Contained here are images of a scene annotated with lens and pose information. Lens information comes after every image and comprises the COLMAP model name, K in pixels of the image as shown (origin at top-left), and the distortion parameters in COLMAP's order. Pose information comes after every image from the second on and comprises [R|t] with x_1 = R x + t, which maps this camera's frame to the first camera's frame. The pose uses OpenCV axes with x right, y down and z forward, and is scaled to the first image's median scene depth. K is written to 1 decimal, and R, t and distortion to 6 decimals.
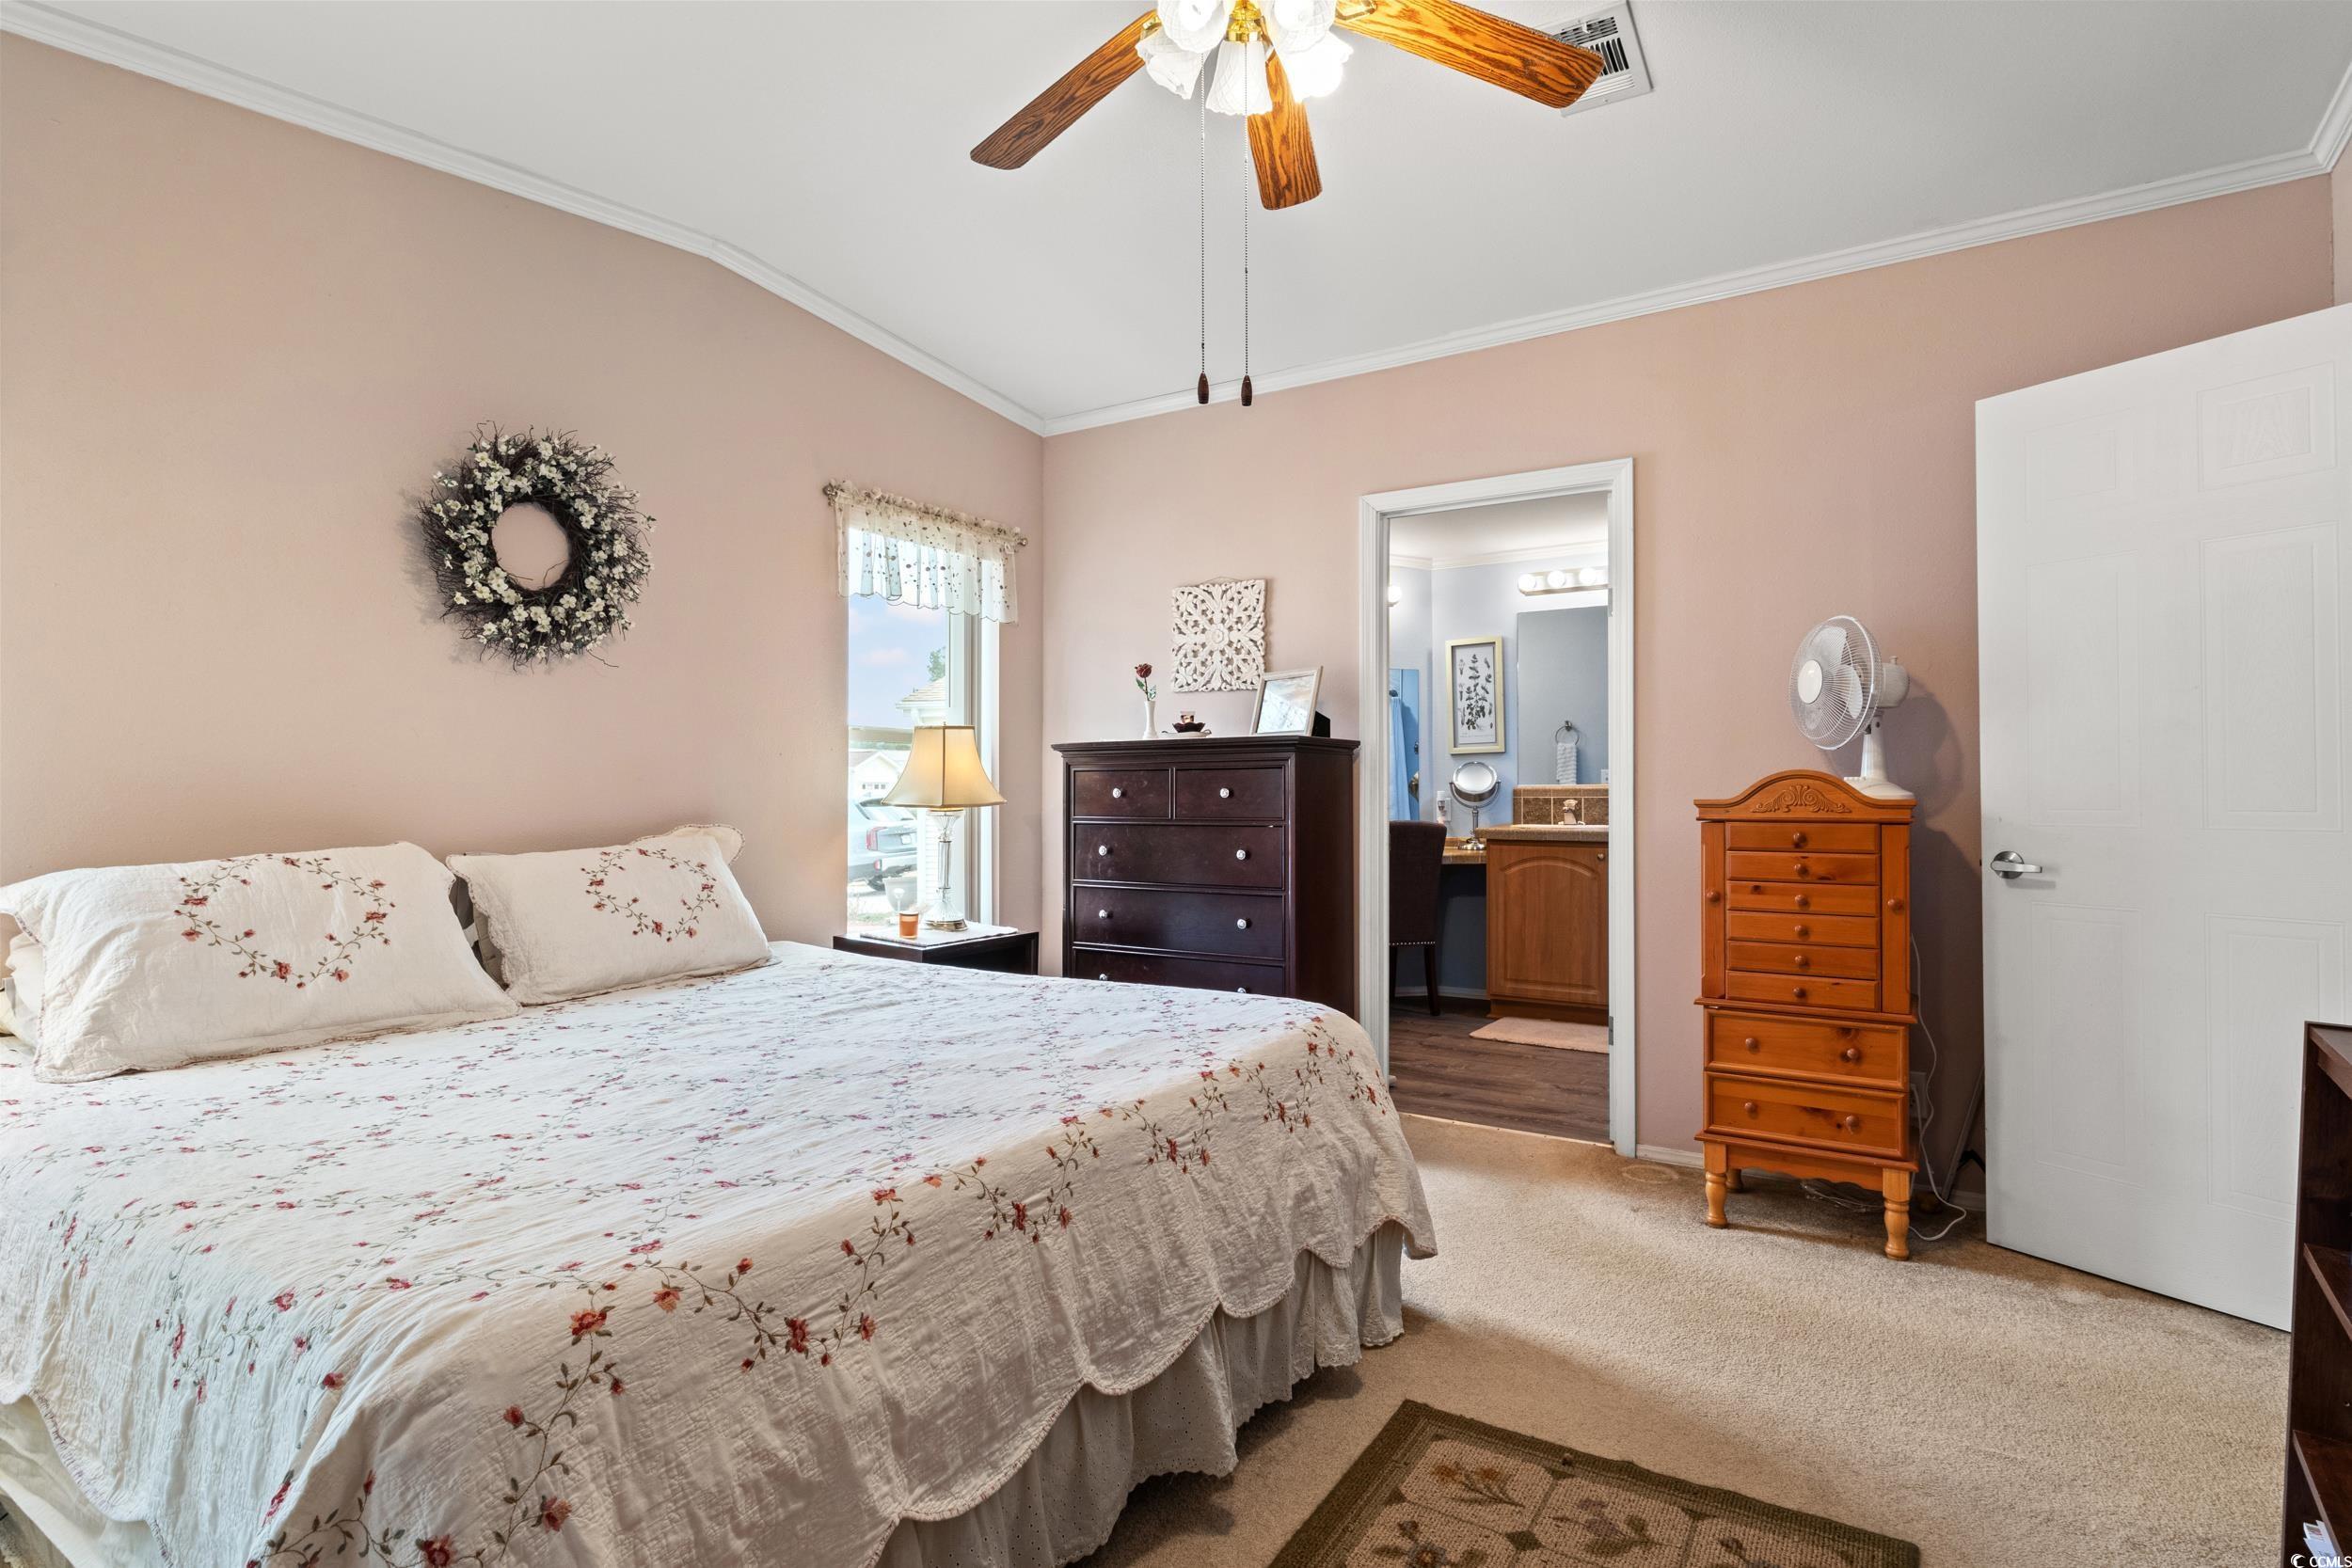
lens RADIAL K [[1174.3, 0, 1186.9], [0, 1174.3, 784.0], [0, 0, 1]] dist [0.003317, -0.000181]
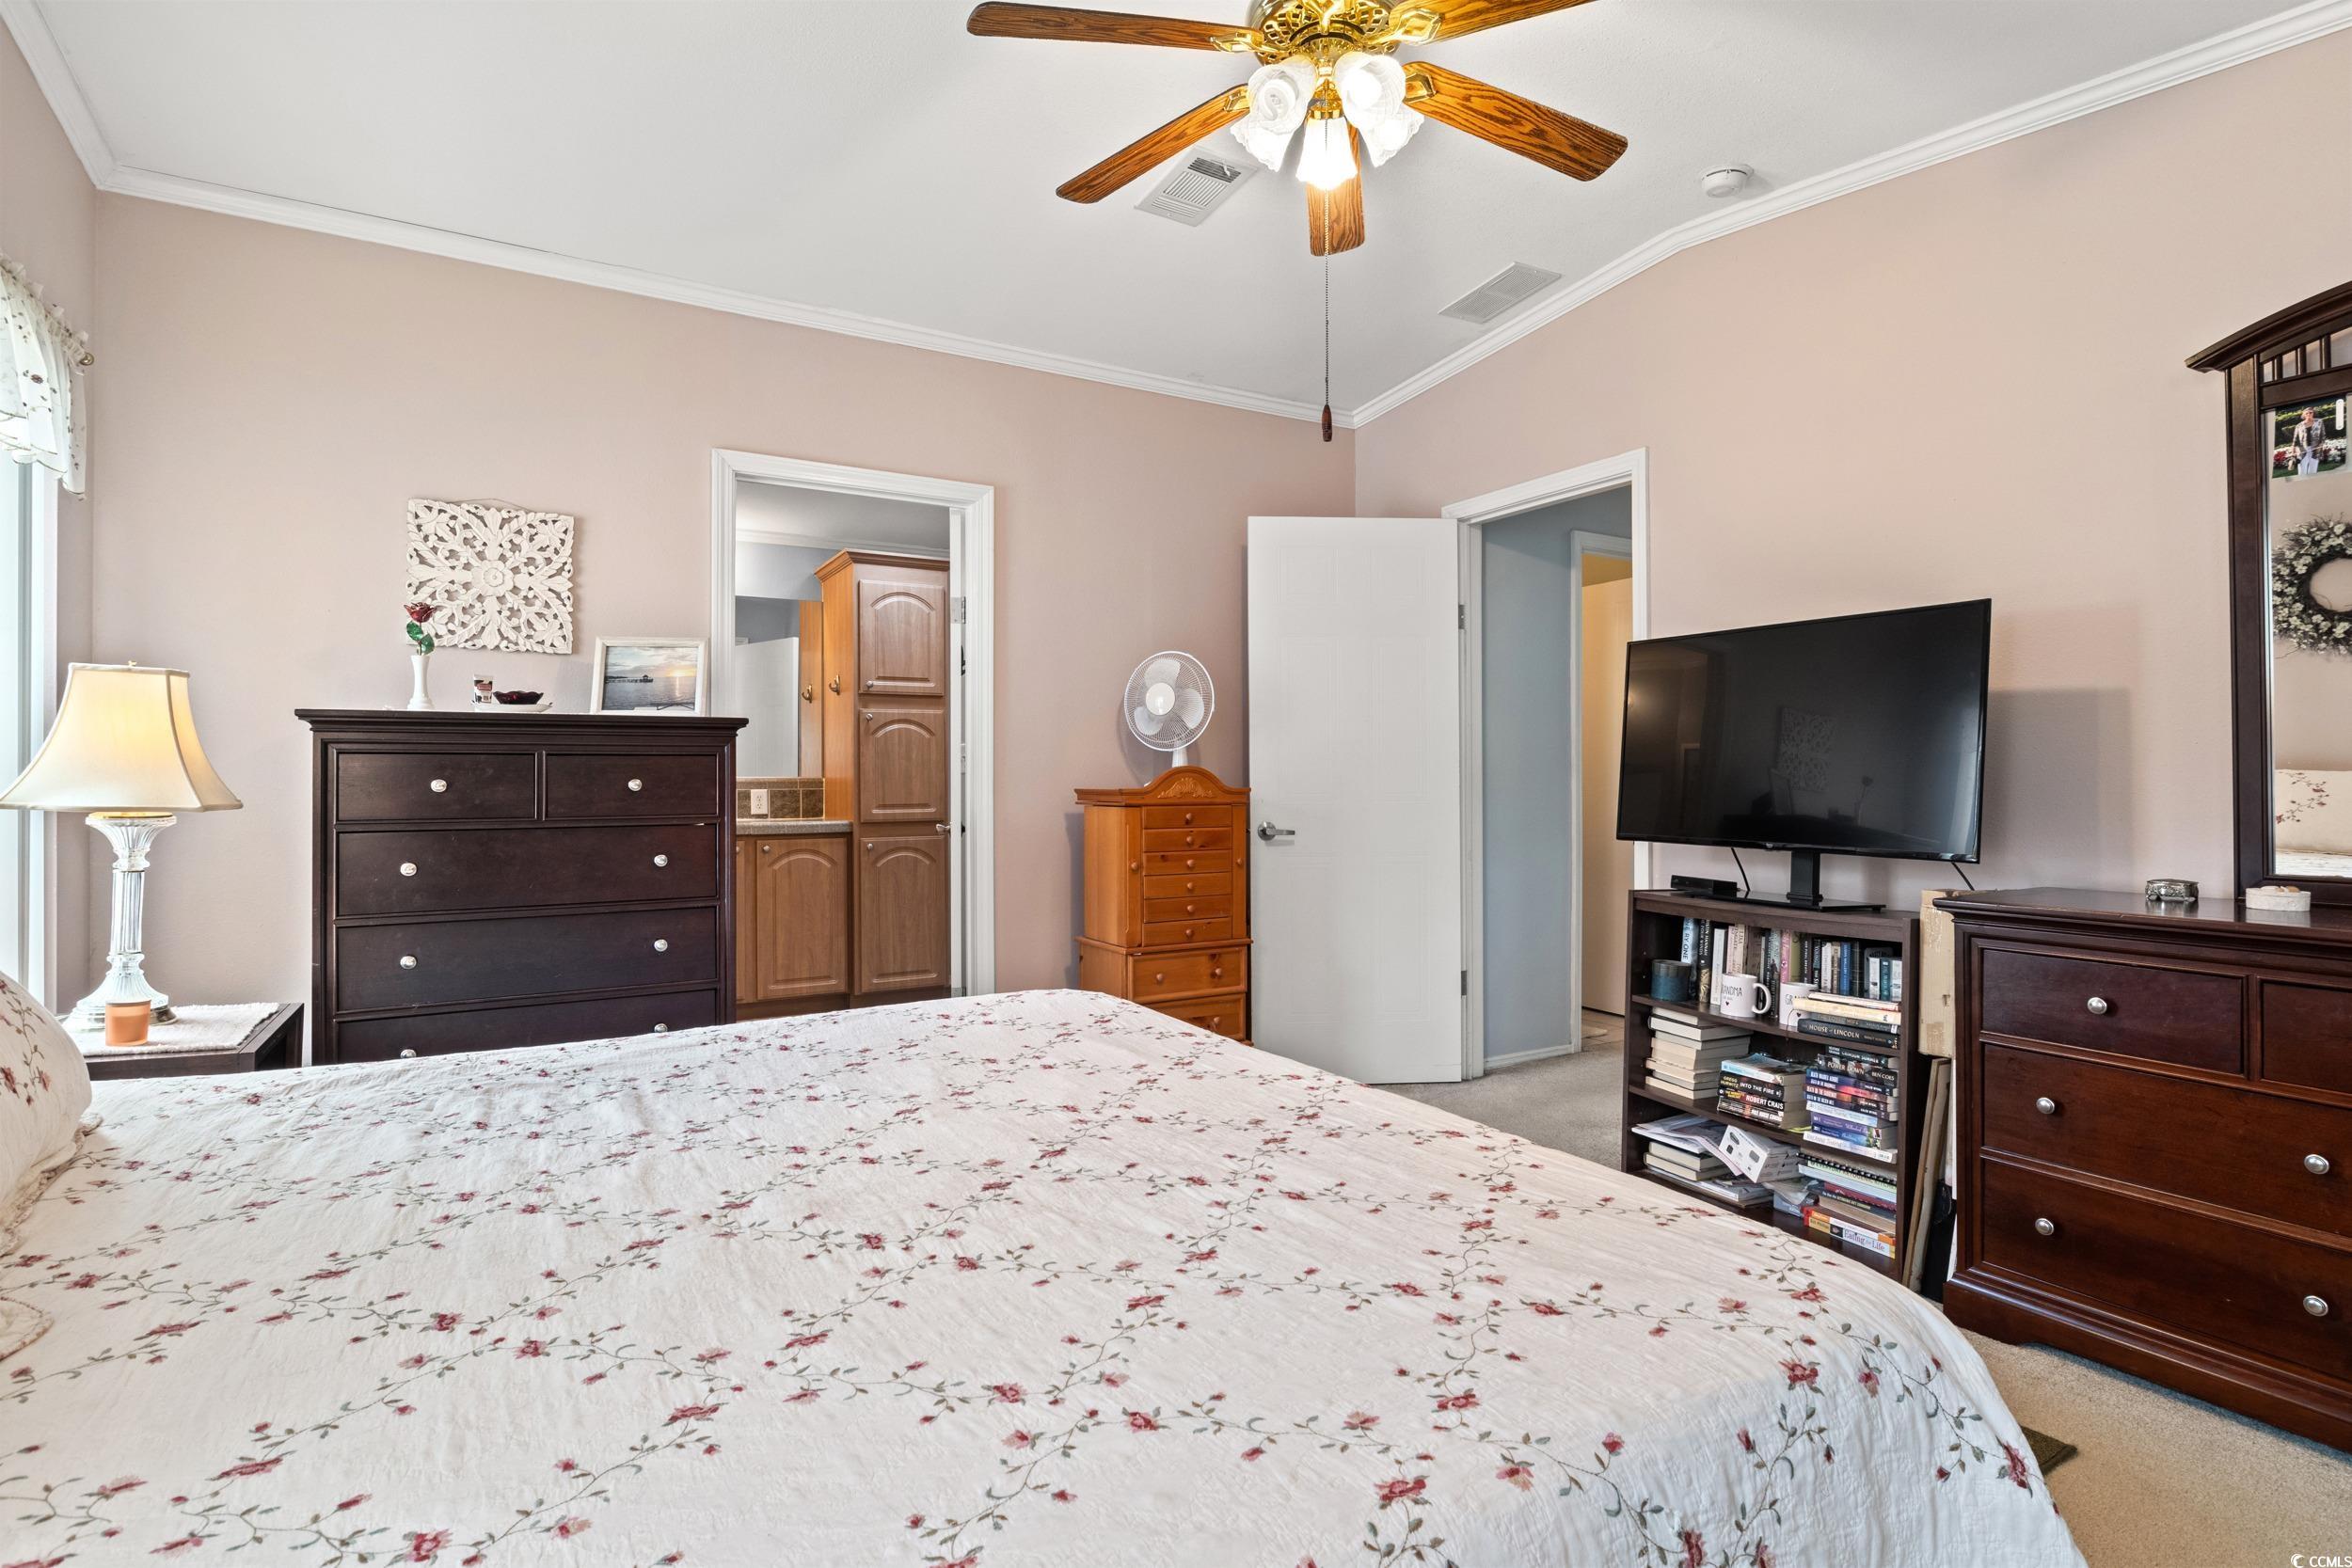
lens RADIAL K [[1174.3, 0, 1178.3], [0, 1174.3, 778.8], [0, 0, 1]] dist [0.003317, -0.000181]
pose [[0.459368, 0.005979, 0.888226, -0.470067], [-0.000415, 0.999979, -0.006516, 0.008264], [-0.888246, 0.002624, 0.459360, 0.284359]]
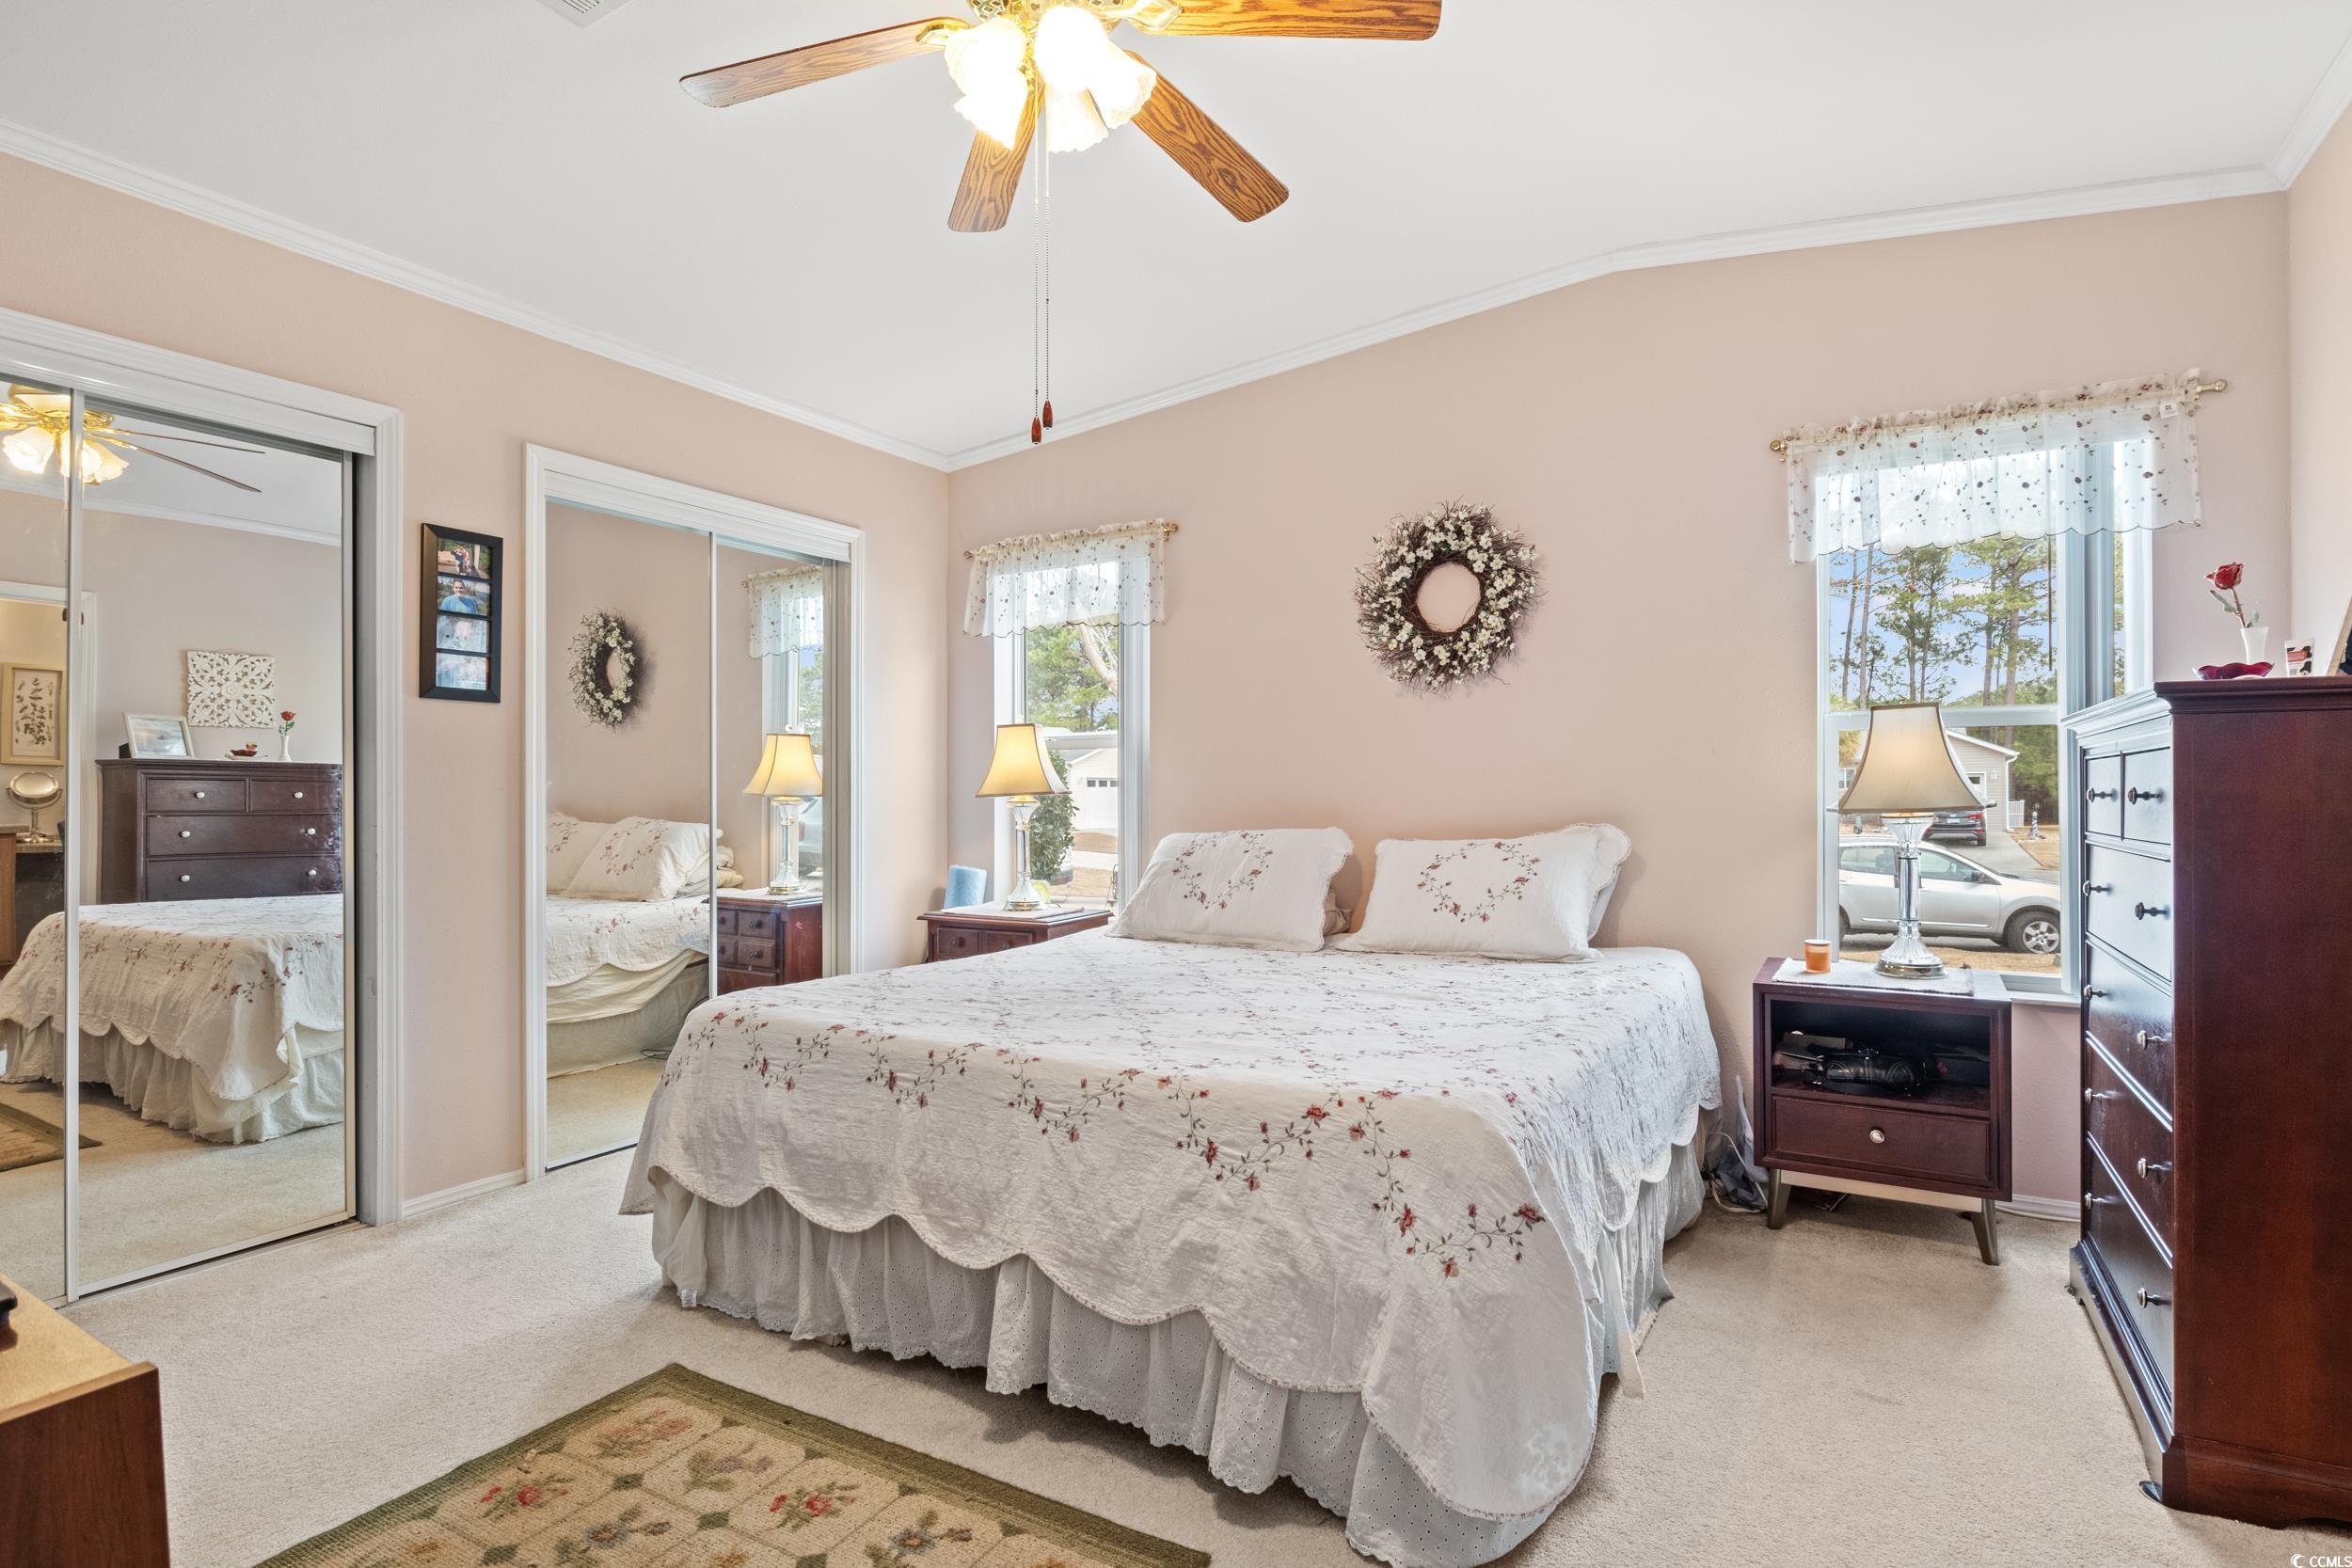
lens RADIAL K [[1174.3, 0, 1188.7], [0, 1174.3, 788.4], [0, 0, 1]] dist [0.003317, -0.000181]
pose [[0.046197, 0.000616, -0.998932, 0.526719], [0.006998, 0.999975, 0.000941, -0.000267], [0.998908, -0.007034, 0.046192, 0.507510]]
